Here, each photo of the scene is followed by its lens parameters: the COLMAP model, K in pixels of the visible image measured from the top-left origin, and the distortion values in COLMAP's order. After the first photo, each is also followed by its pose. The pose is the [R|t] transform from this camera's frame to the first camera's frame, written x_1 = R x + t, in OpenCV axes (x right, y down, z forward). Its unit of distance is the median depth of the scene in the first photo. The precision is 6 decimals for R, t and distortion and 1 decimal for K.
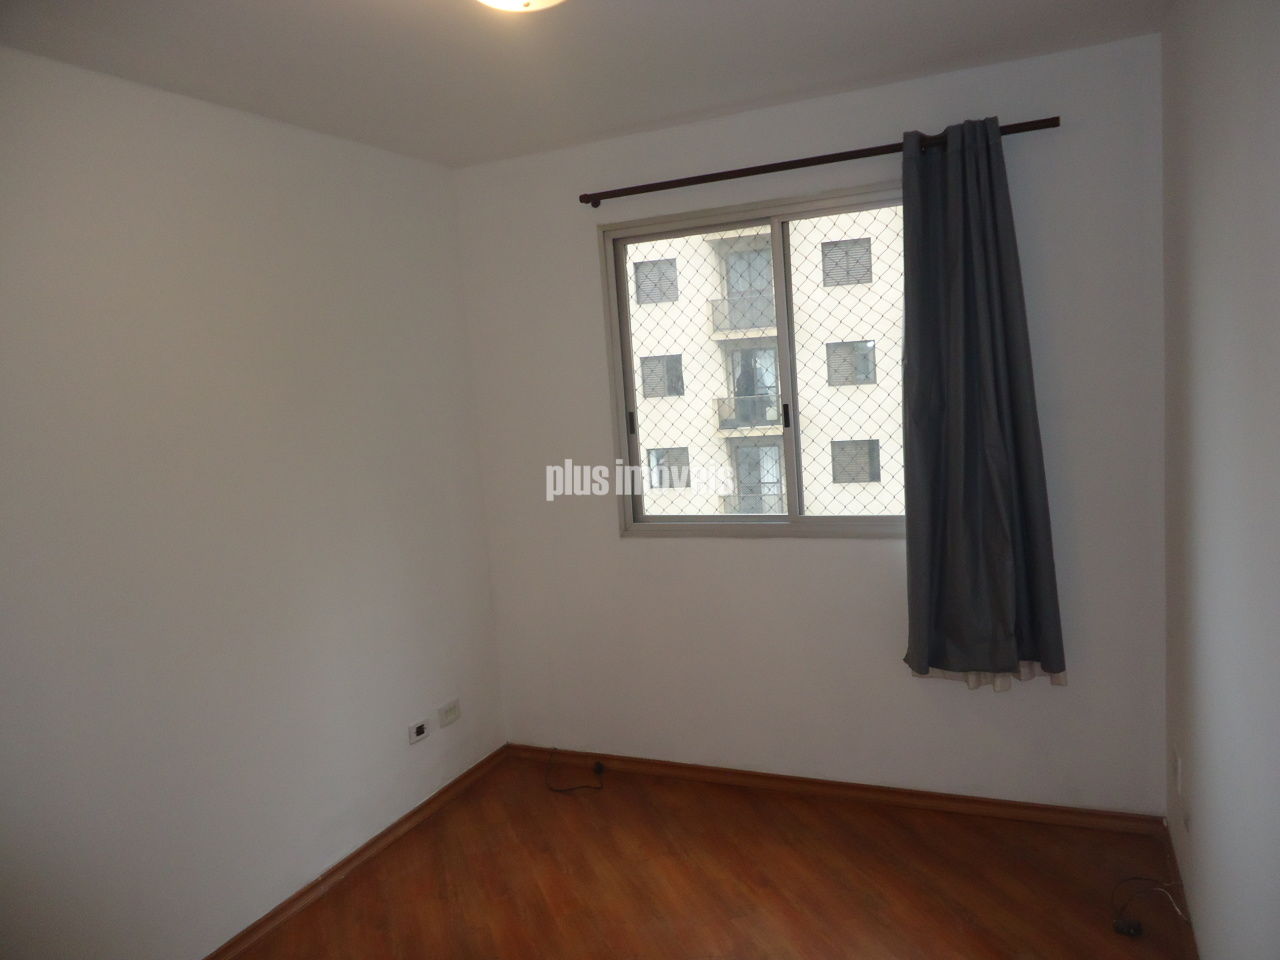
lens RADIAL K [[907.8, 0, 636.5], [0, 907.8, 469.8], [0, 0, 1]] dist [-0.025037, 0.008468]
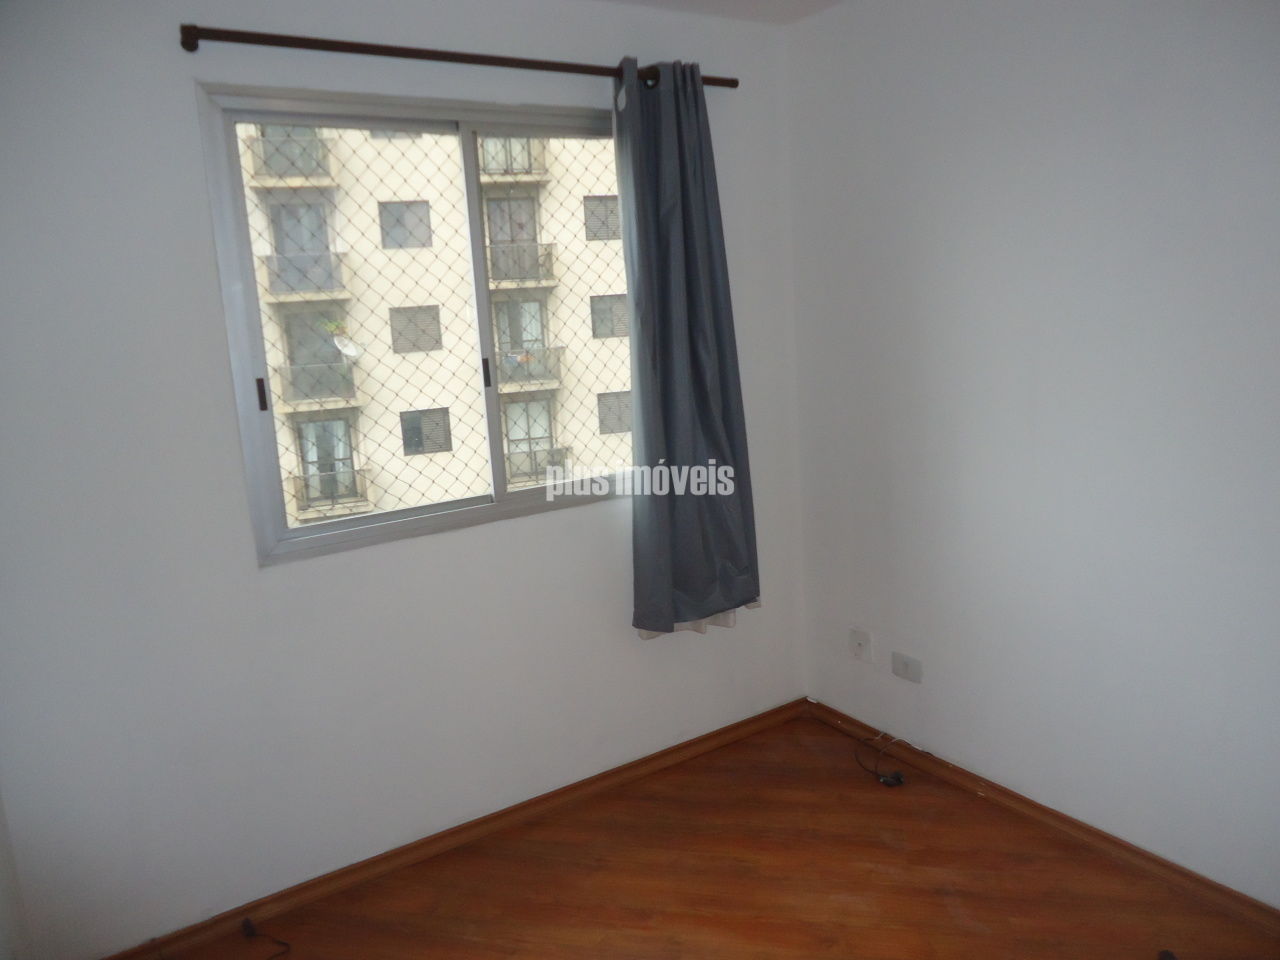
lens RADIAL K [[894.1, 0, 642.1], [0, 894.1, 476.0], [0, 0, 1]] dist [0.003259, 0.002356]
pose [[0.560978, -0.101455, 0.821590, -0.458662], [0.121152, 0.991837, 0.039756, 0.019640], [-0.818918, 0.077235, 0.568690, 0.455366]]
